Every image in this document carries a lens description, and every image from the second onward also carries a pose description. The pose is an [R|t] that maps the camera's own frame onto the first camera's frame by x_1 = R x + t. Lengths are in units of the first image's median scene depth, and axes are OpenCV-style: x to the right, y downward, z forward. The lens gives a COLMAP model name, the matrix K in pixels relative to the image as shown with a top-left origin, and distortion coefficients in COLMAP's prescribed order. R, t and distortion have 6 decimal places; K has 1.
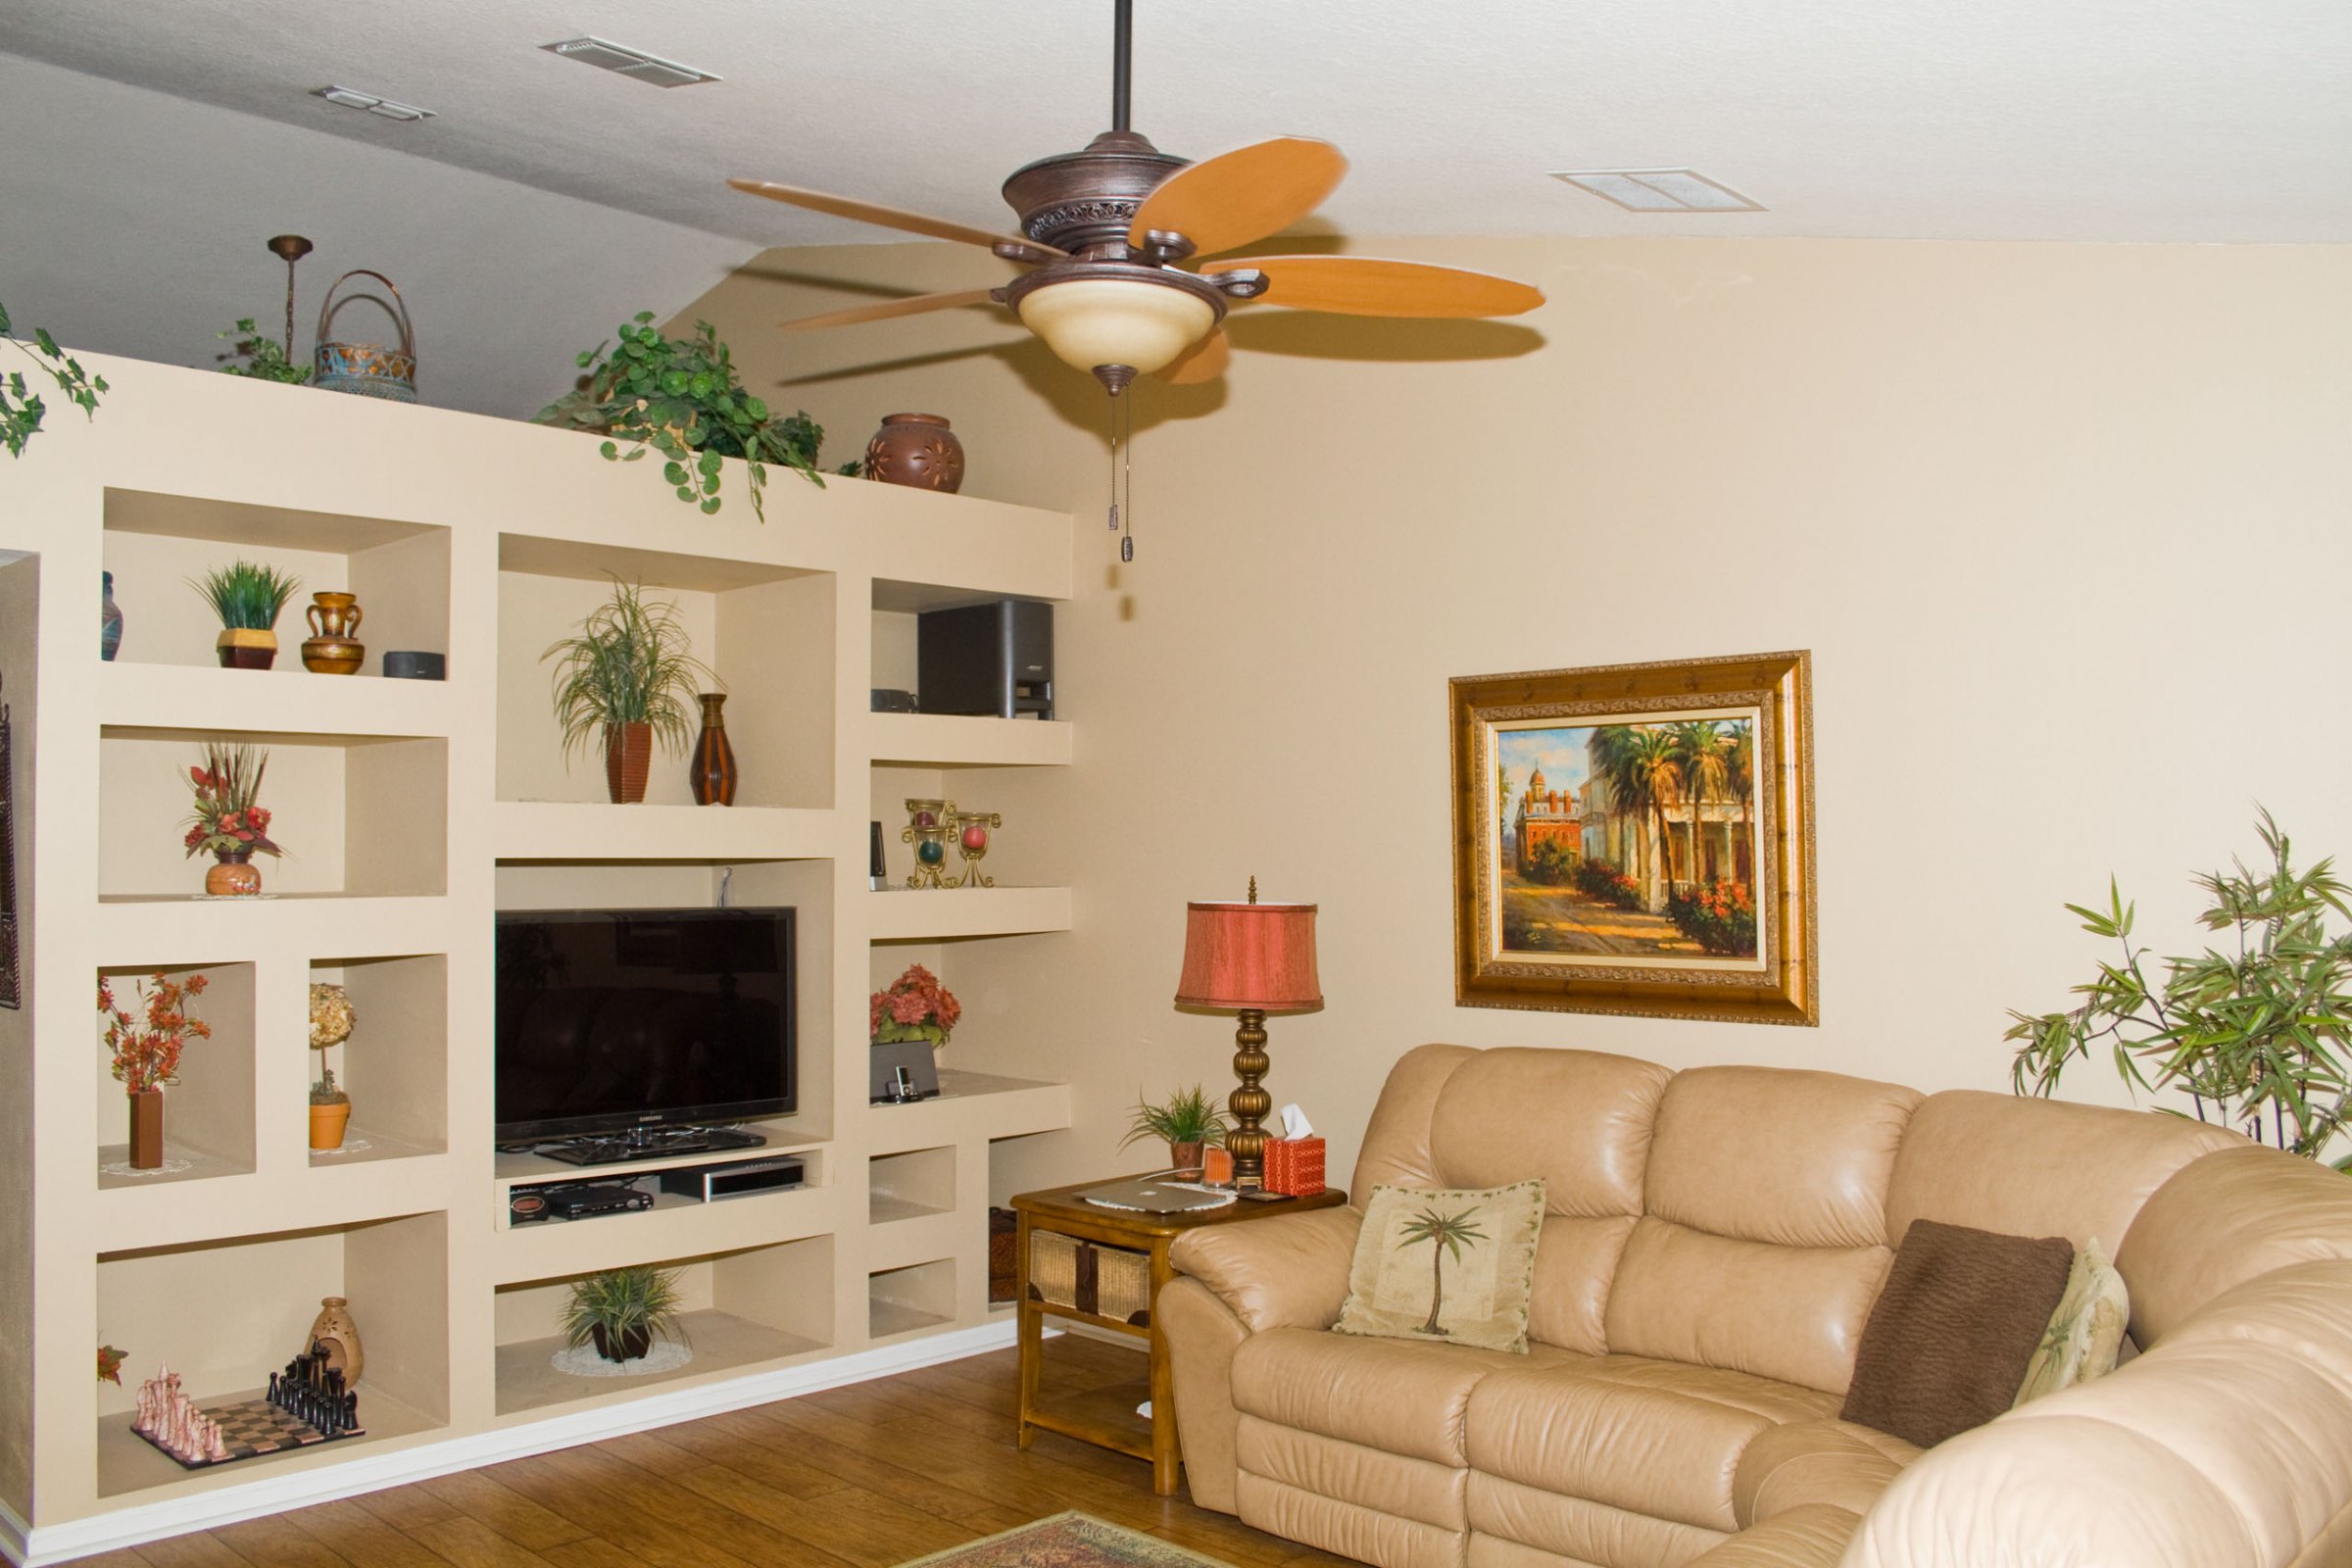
lens RADIAL K [[1934.3, 0, 1176.0], [0, 1934.3, 784.0], [0, 0, 1]] dist [-0.156137, 0.113193]
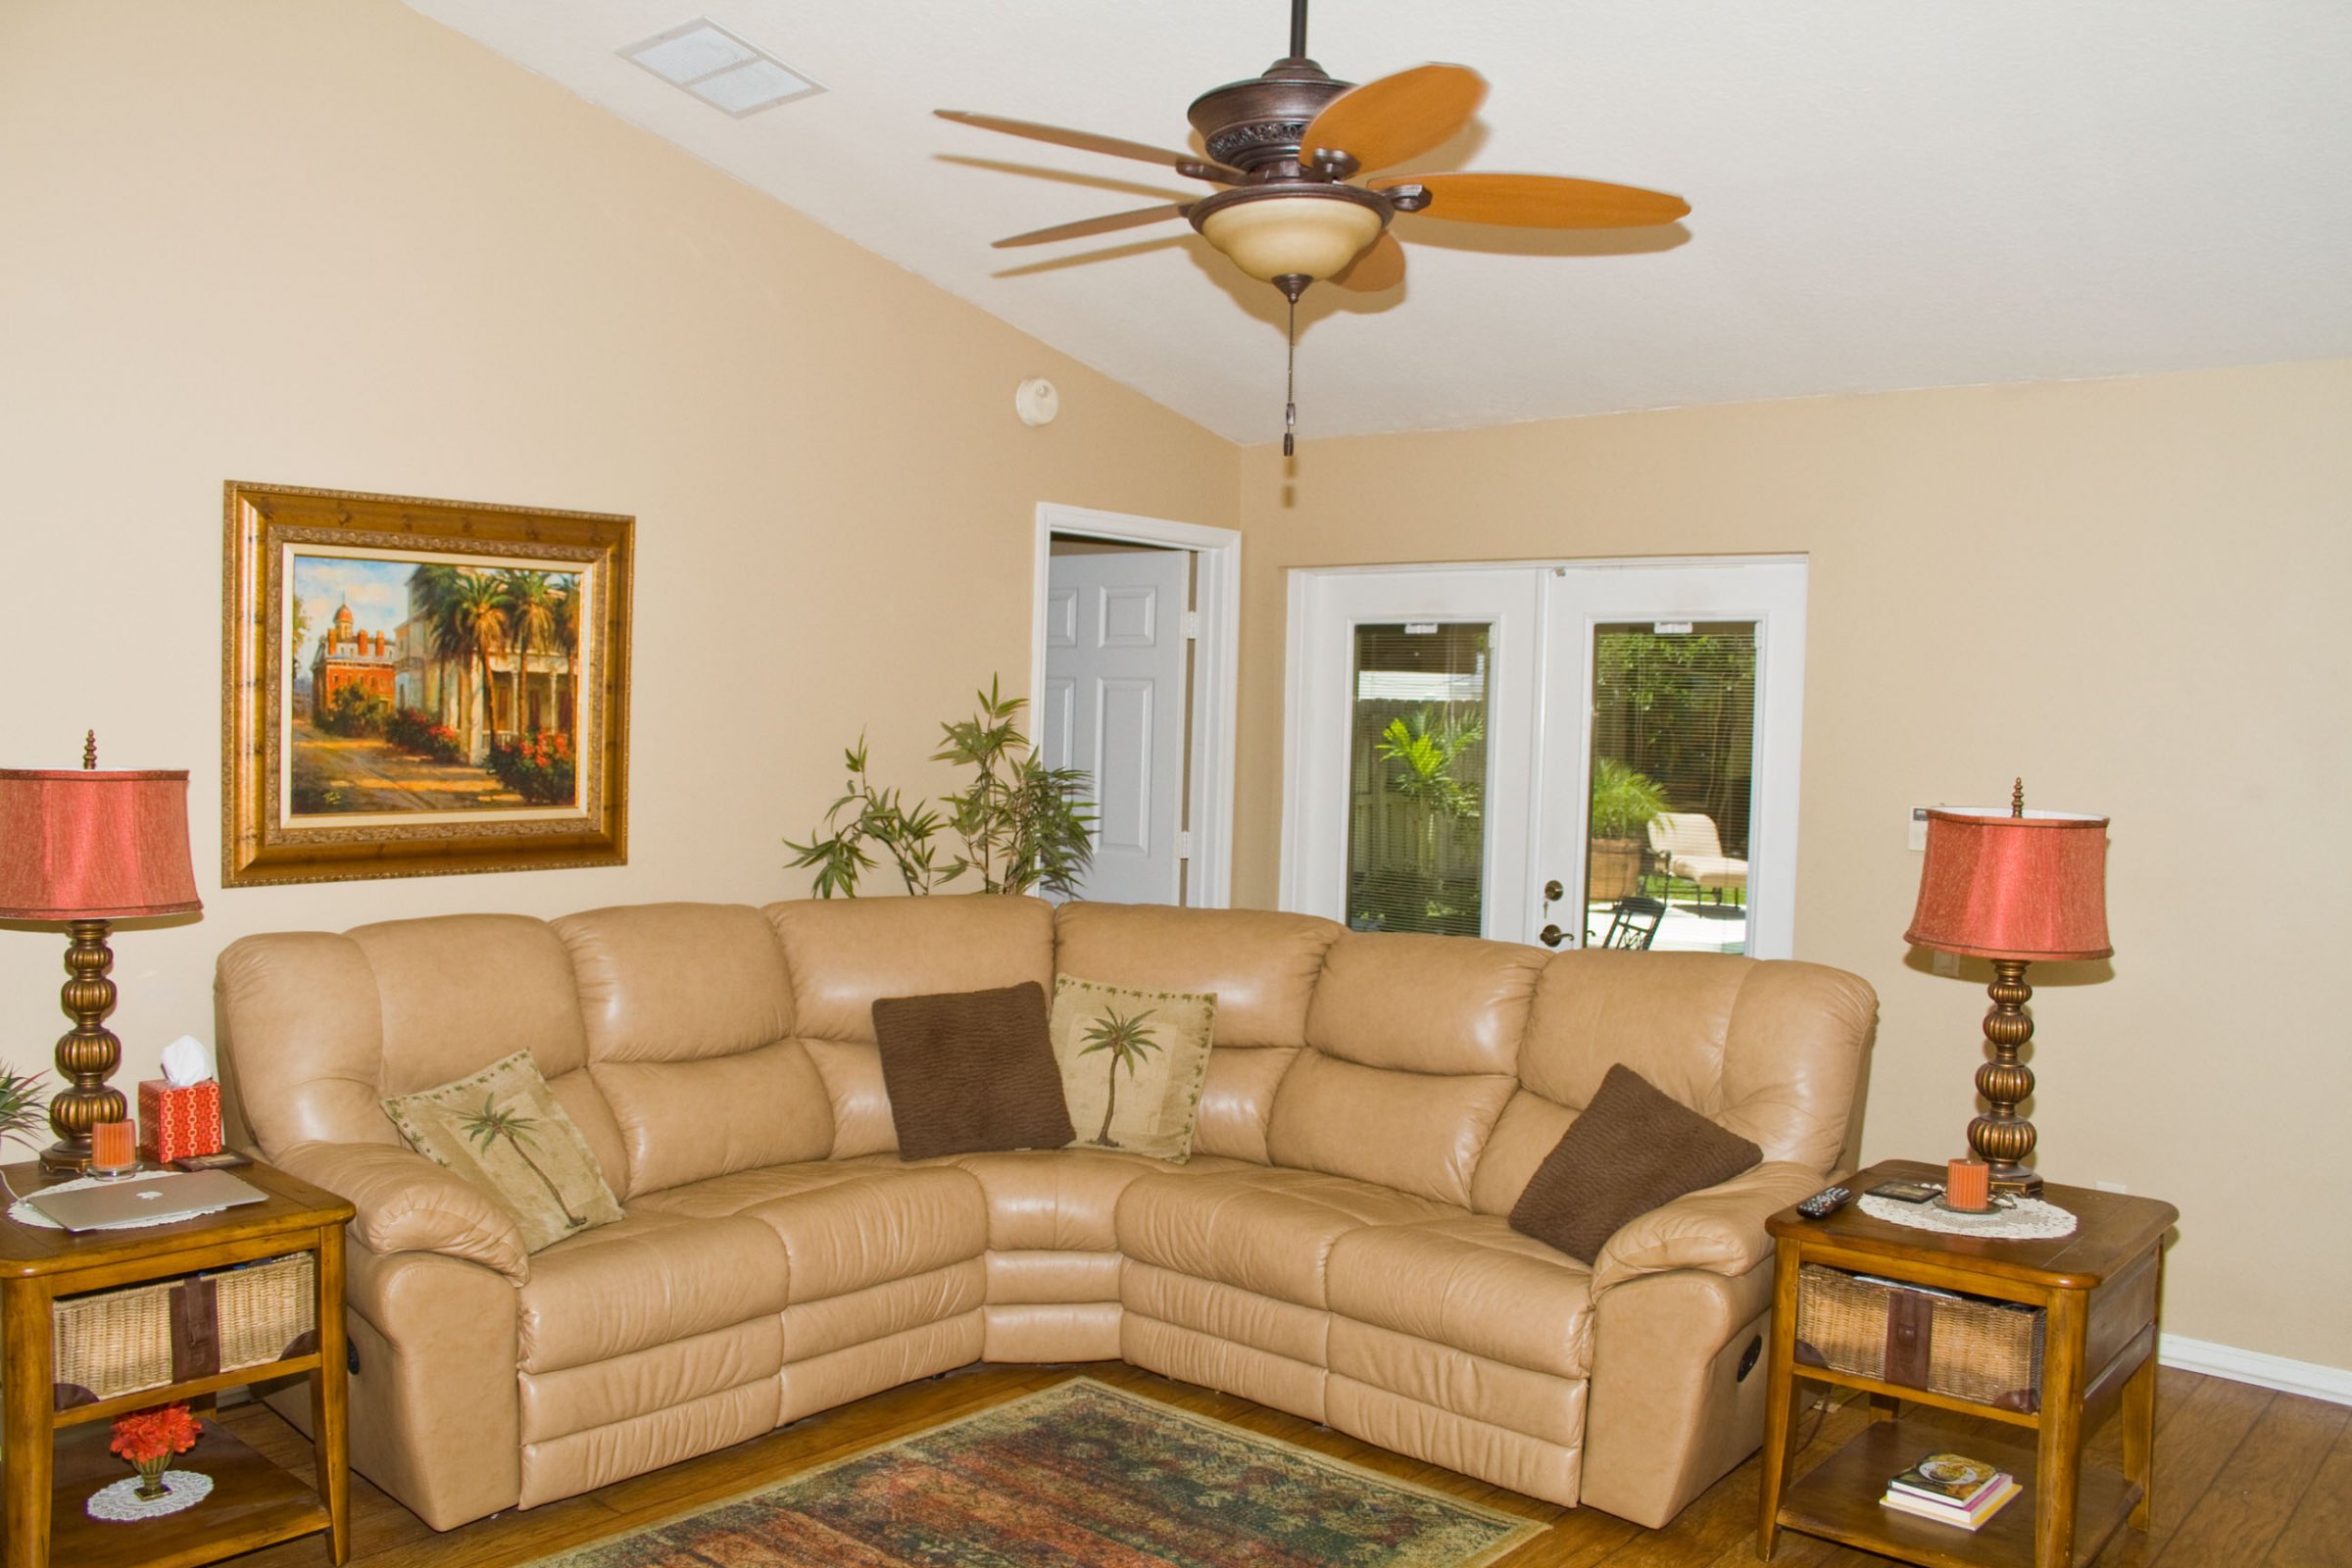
lens RADIAL K [[1934.3, 0, 1176.0], [0, 1934.3, 784.0], [0, 0, 1]] dist [-0.156137, 0.113193]
pose [[-0.071548, -0.045402, 0.996403, -0.723063], [-0.060213, 0.997338, 0.041120, 0.016483], [-0.995618, -0.057054, -0.074092, 0.718782]]
